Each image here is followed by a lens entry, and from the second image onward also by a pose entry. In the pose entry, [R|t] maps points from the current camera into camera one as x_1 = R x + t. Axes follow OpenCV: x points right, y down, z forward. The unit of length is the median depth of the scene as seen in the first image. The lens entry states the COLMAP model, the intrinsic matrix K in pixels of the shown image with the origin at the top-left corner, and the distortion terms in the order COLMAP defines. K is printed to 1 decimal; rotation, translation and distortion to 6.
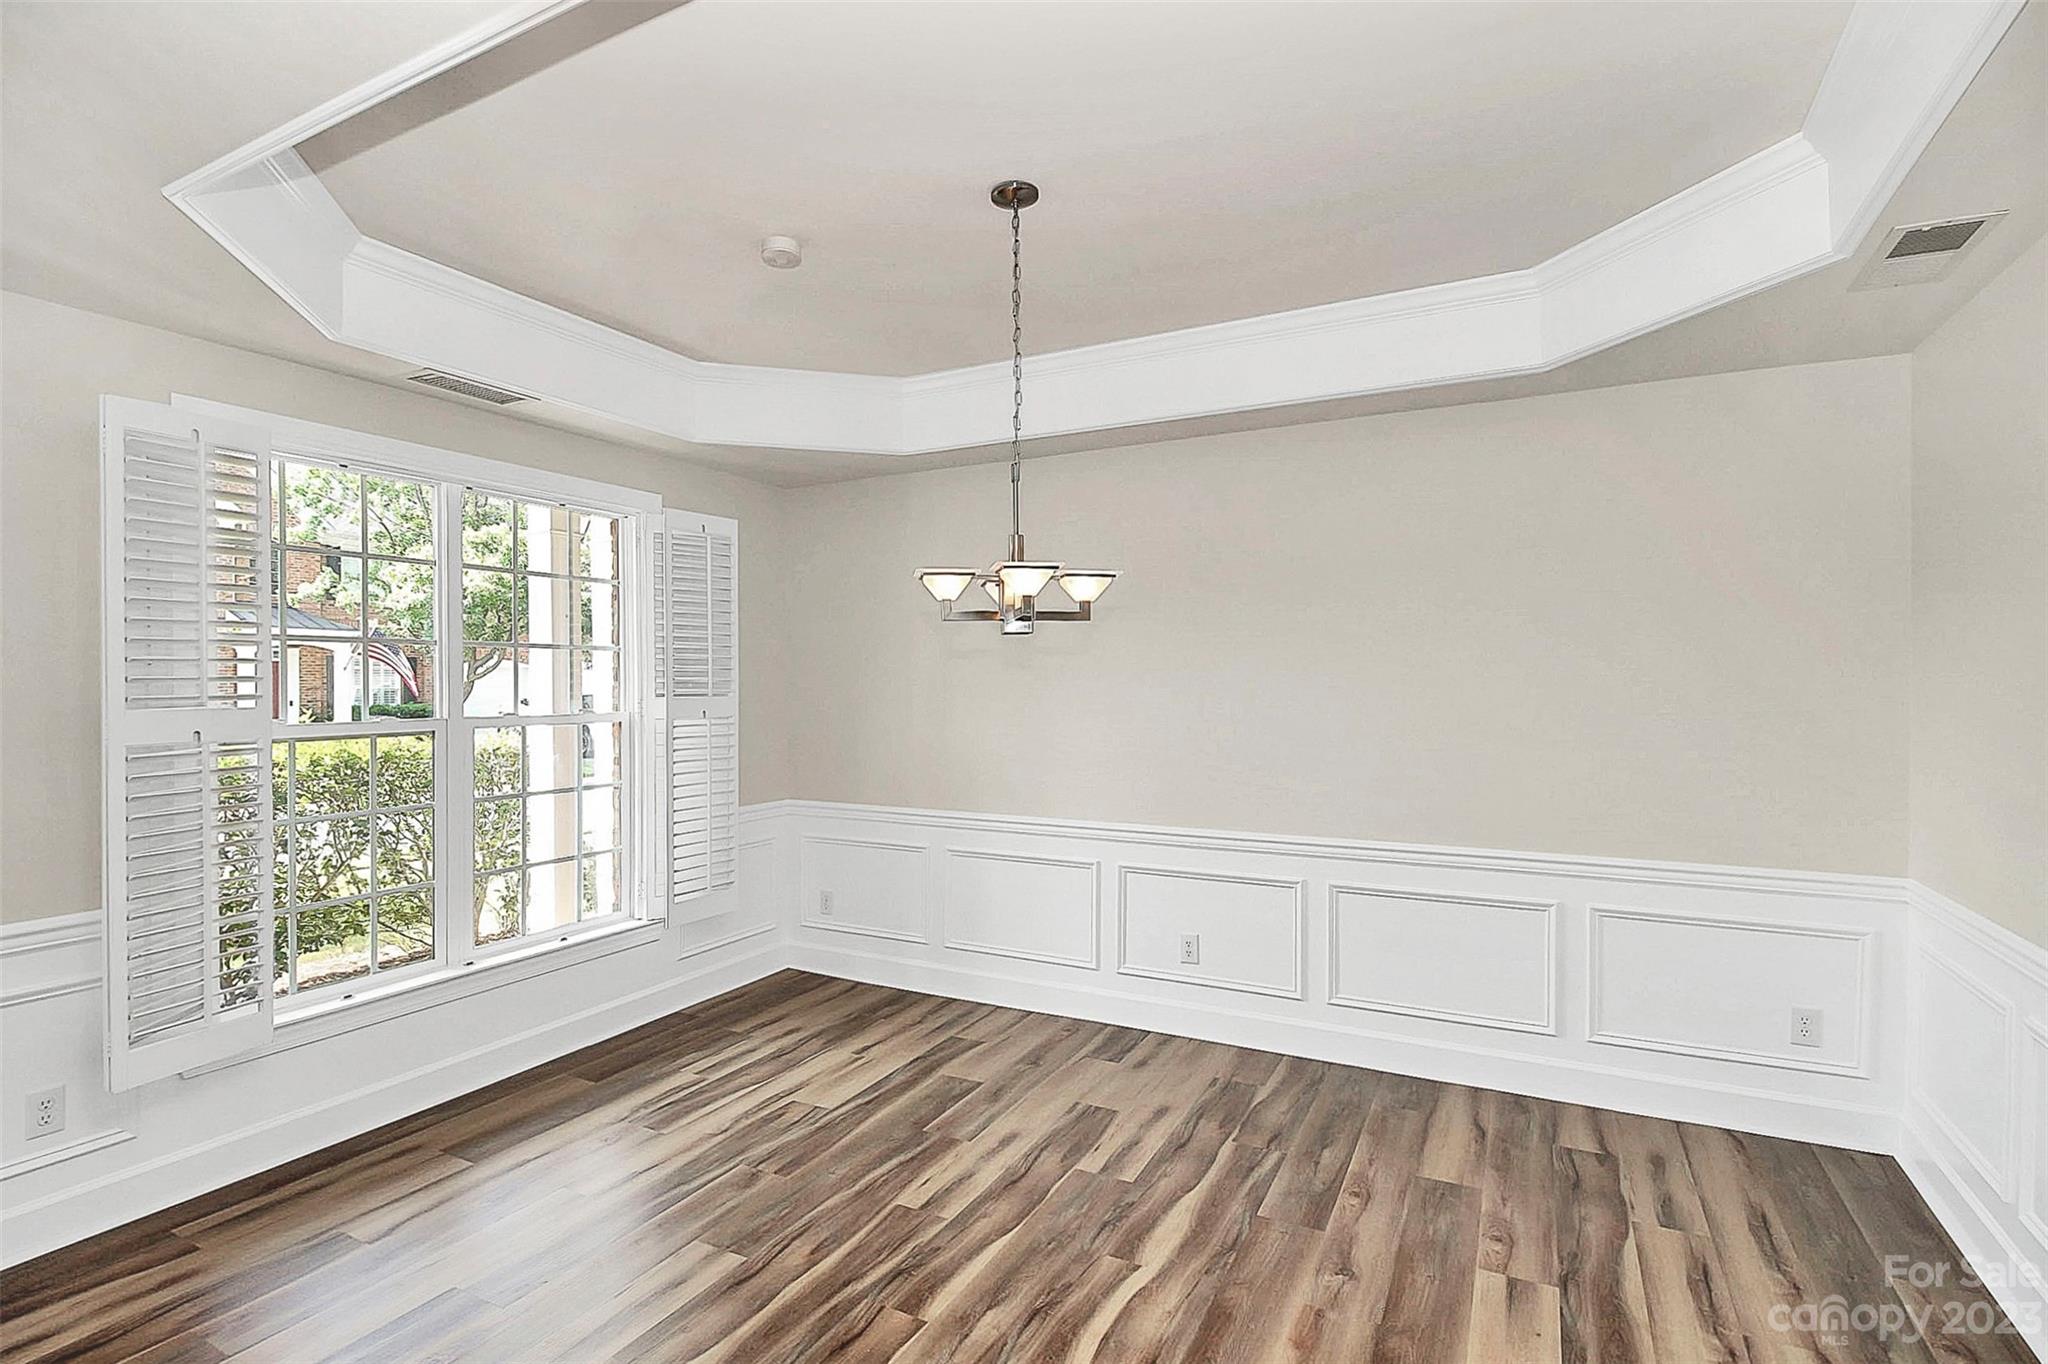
lens RADIAL K [[982.2, 0, 1019.1], [0, 982.2, 675.3], [0, 0, 1]] dist [0.005747, -0.004401]
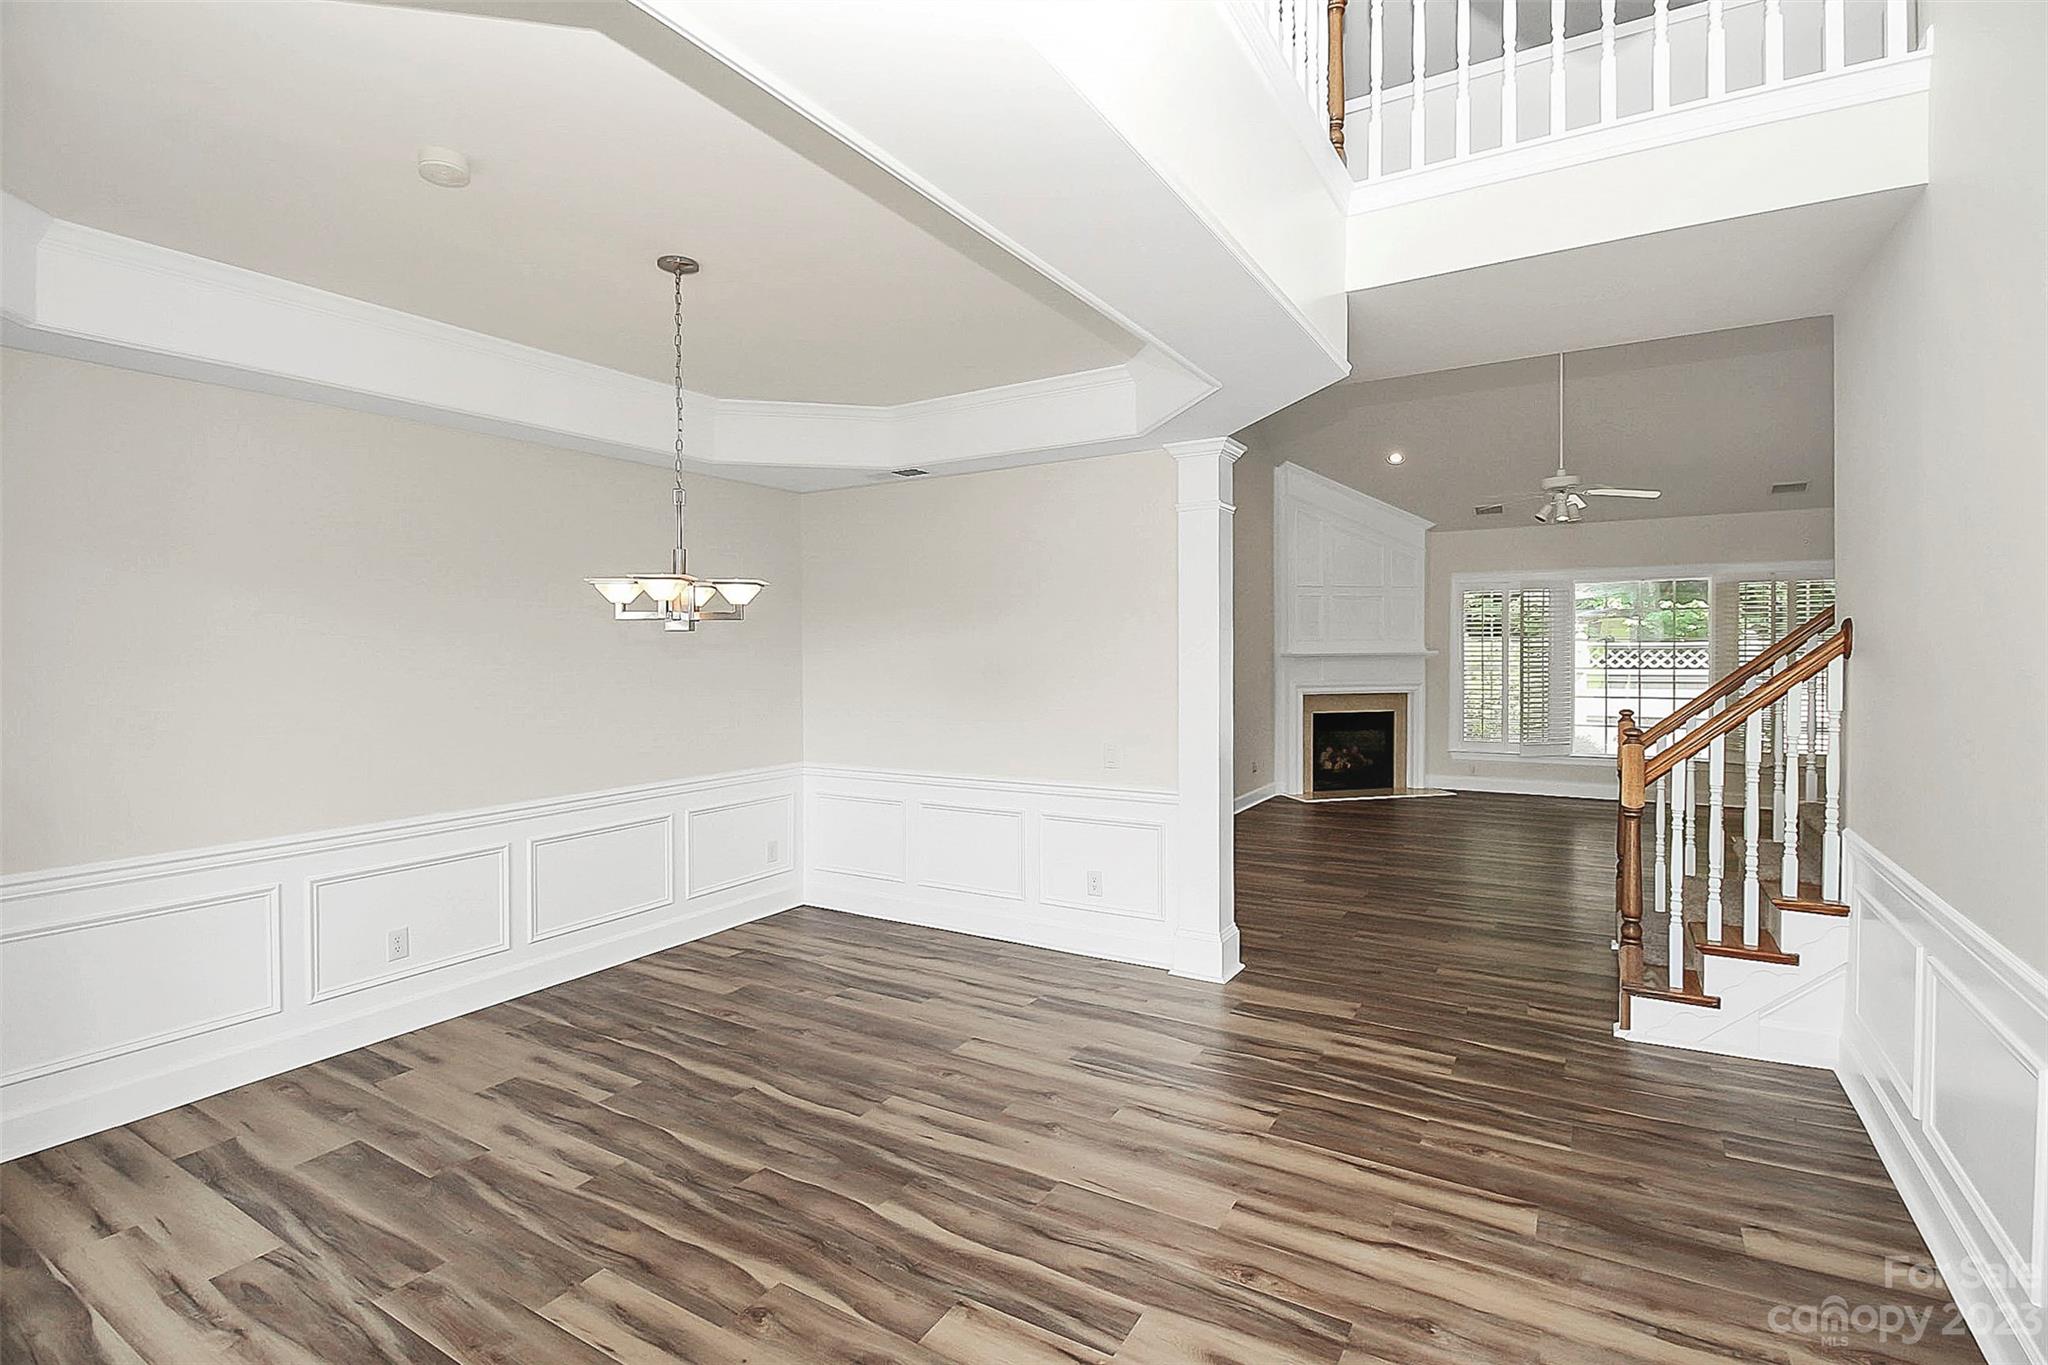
lens RADIAL K [[982.2, 0, 1022.5], [0, 982.2, 675.5], [0, 0, 1]] dist [0.005747, -0.004401]
pose [[0.054064, -0.022125, 0.998292, -0.967774], [0.001796, 0.999755, 0.022061, -0.007307], [-0.998536, 0.000600, 0.054091, 0.431029]]
